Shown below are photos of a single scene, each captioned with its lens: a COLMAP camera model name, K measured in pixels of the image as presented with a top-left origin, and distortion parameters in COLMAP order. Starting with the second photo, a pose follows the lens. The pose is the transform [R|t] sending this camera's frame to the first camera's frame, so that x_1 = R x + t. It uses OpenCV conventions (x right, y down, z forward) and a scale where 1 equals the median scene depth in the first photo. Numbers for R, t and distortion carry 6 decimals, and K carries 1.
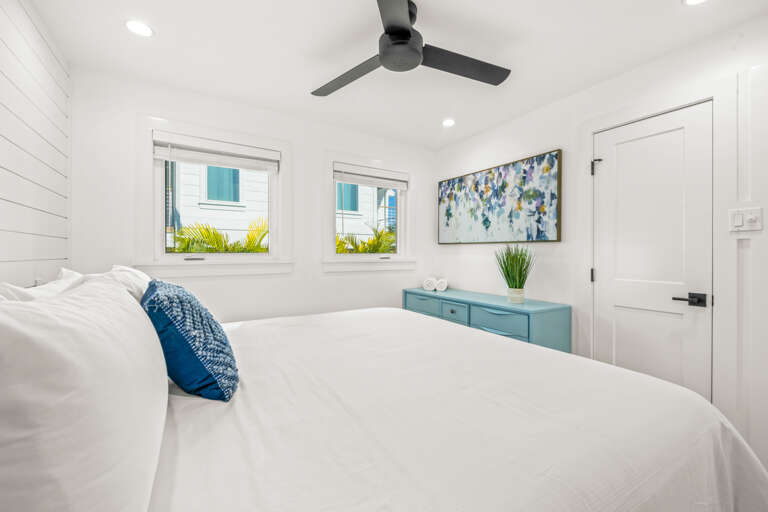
lens RADIAL K [[317.5, 0, 383.3], [0, 317.5, 254.5], [0, 0, 1]] dist [-0.001863, -0.000154]
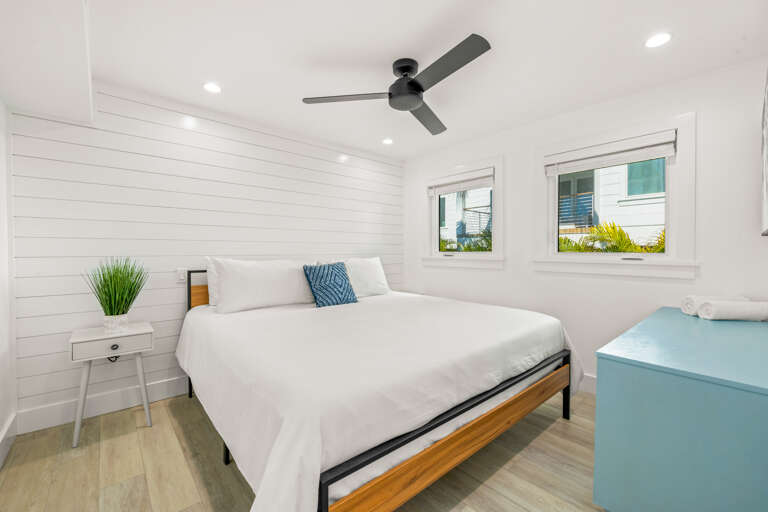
lens RADIAL K [[317.5, 0, 385.5], [0, 317.5, 253.1], [0, 0, 1]] dist [-0.001863, -0.000154]
pose [[0.148250, 0.002546, -0.988947, 0.600543], [-0.005406, 0.999984, 0.001765, -0.000338], [0.988935, 0.005084, 0.148261, 0.324740]]
